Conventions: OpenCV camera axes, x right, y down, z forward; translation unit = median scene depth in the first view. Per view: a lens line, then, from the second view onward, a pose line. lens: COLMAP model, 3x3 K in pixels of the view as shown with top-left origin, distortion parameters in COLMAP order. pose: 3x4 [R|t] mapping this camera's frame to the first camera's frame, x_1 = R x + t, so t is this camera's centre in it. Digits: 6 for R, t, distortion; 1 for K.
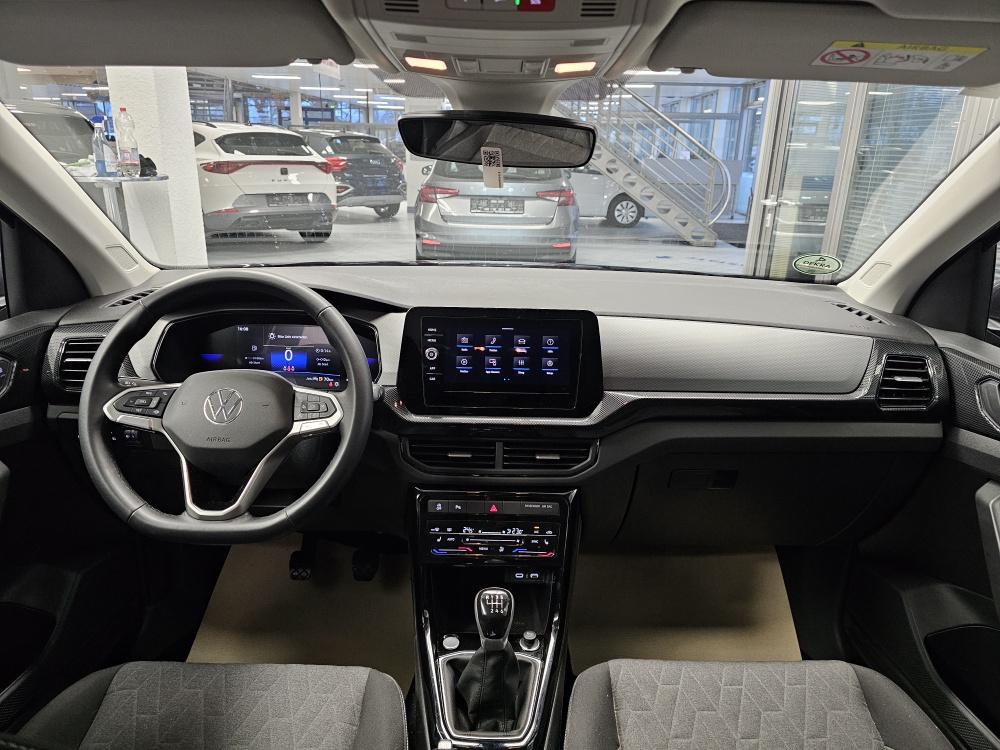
lens RADIAL K [[675.2, 0, 504.8], [0, 675.2, 372.4], [0, 0, 1]] dist [0.078154, -0.080790]
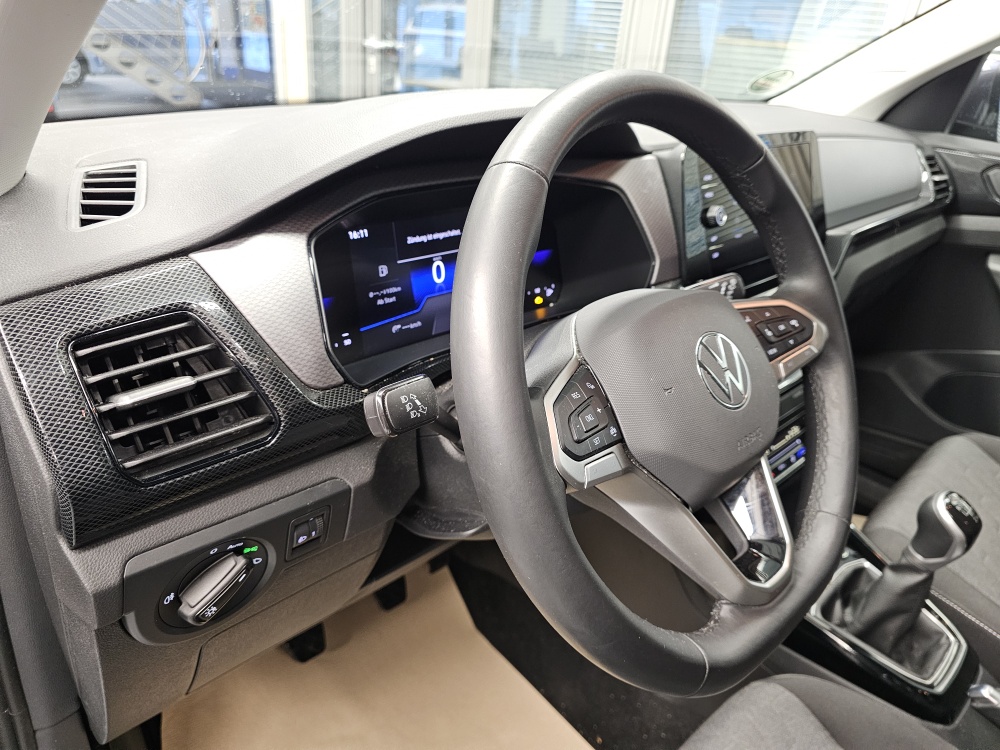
lens RADIAL K [[694.8, 0, 493.1], [0, 694.8, 370.8], [0, 0, 1]] dist [-0.001949, -0.002296]
pose [[0.729525, -0.282693, 0.622799, -0.704726], [0.169034, 0.956859, 0.236324, -0.078616], [-0.662738, -0.067130, 0.745837, 0.637231]]
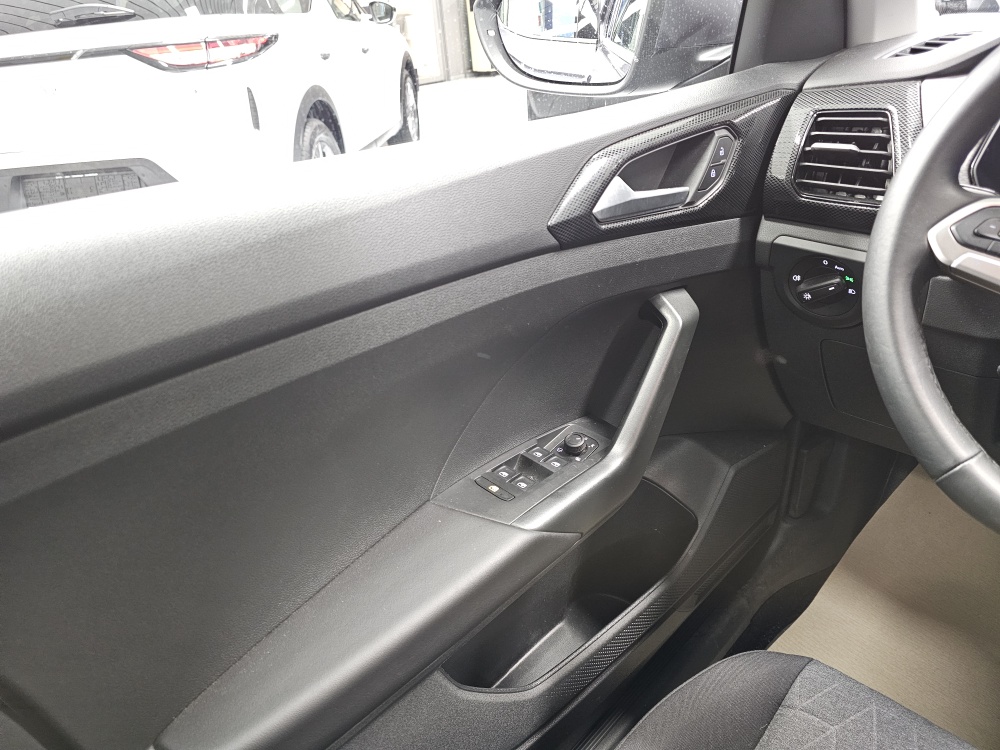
lens RADIAL K [[683.6, 0, 492.4], [0, 683.6, 366.1], [0, 0, 1]] dist [0.072304, -0.079227]
pose [[0.705396, 0.259350, -0.659662, -0.387734], [-0.121388, 0.961109, 0.248063, 0.048813], [0.698342, -0.094907, 0.709444, 0.366445]]
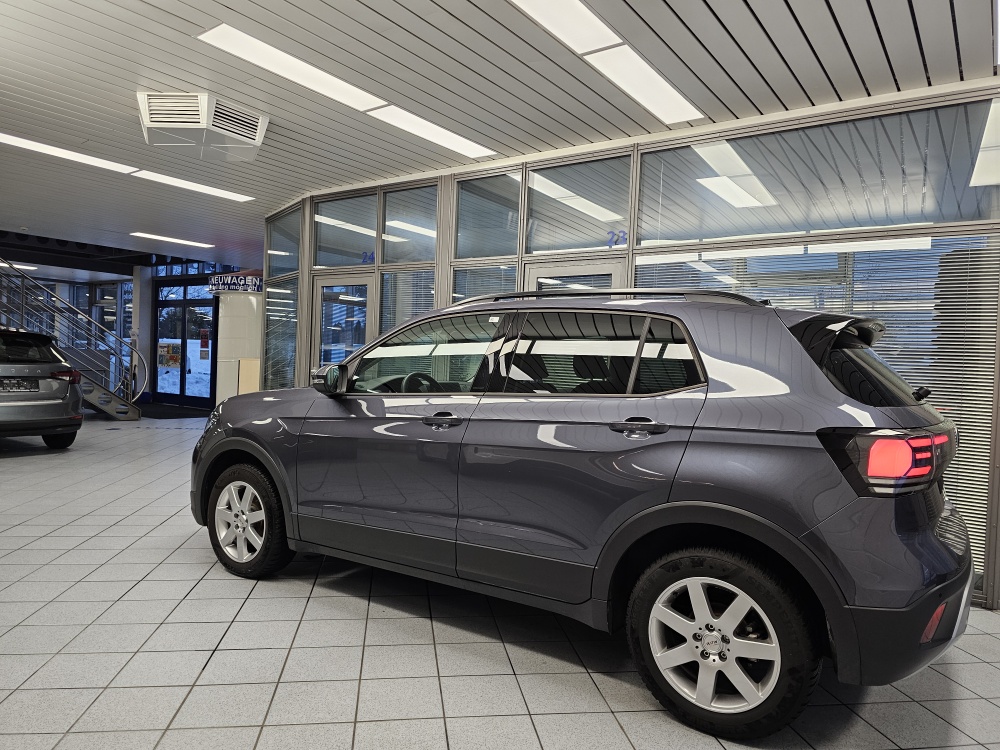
lens RADIAL K [[683.9, 0, 502.1], [0, 683.9, 374.7], [0, 0, 1]] dist [0.061099, -0.067399]
pose [[0.561186, -0.018552, 0.827482, -3.122912], [0.237339, 0.961372, -0.139407, 0.503772], [-0.792931, 0.274627, 0.543912, -1.462123]]
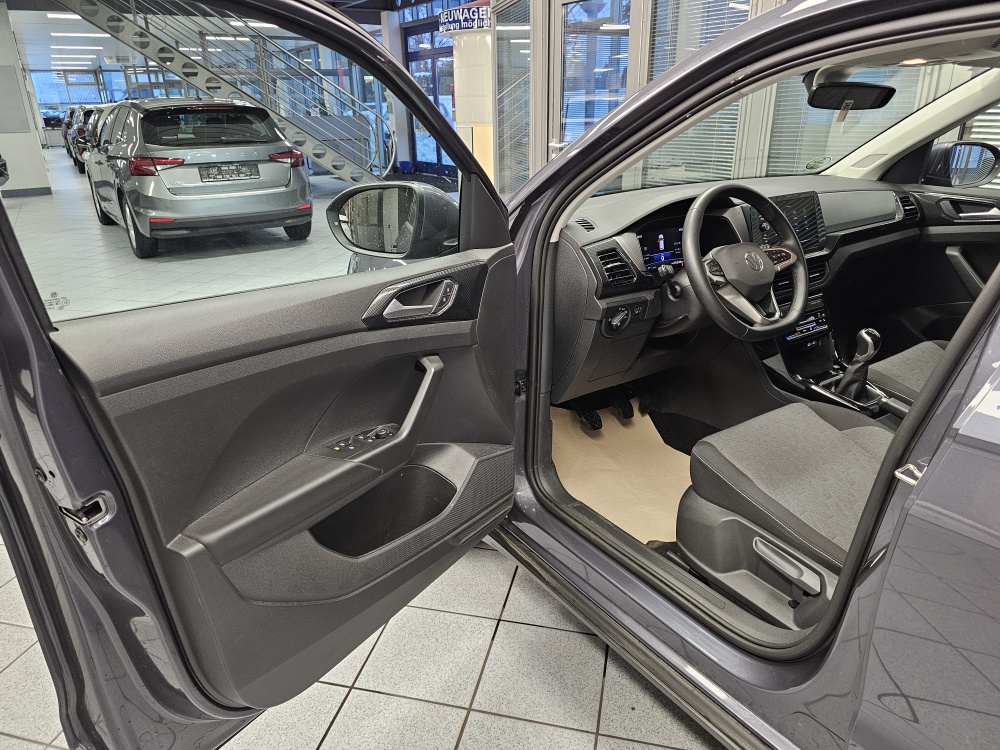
lens RADIAL K [[675.2, 0, 504.8], [0, 675.2, 372.4], [0, 0, 1]] dist [0.078154, -0.080790]
pose [[0.825530, -0.244779, 0.508512, -1.607919], [0.215553, 0.969489, 0.116742, -0.014497], [-0.521572, 0.013238, 0.853105, -0.124318]]
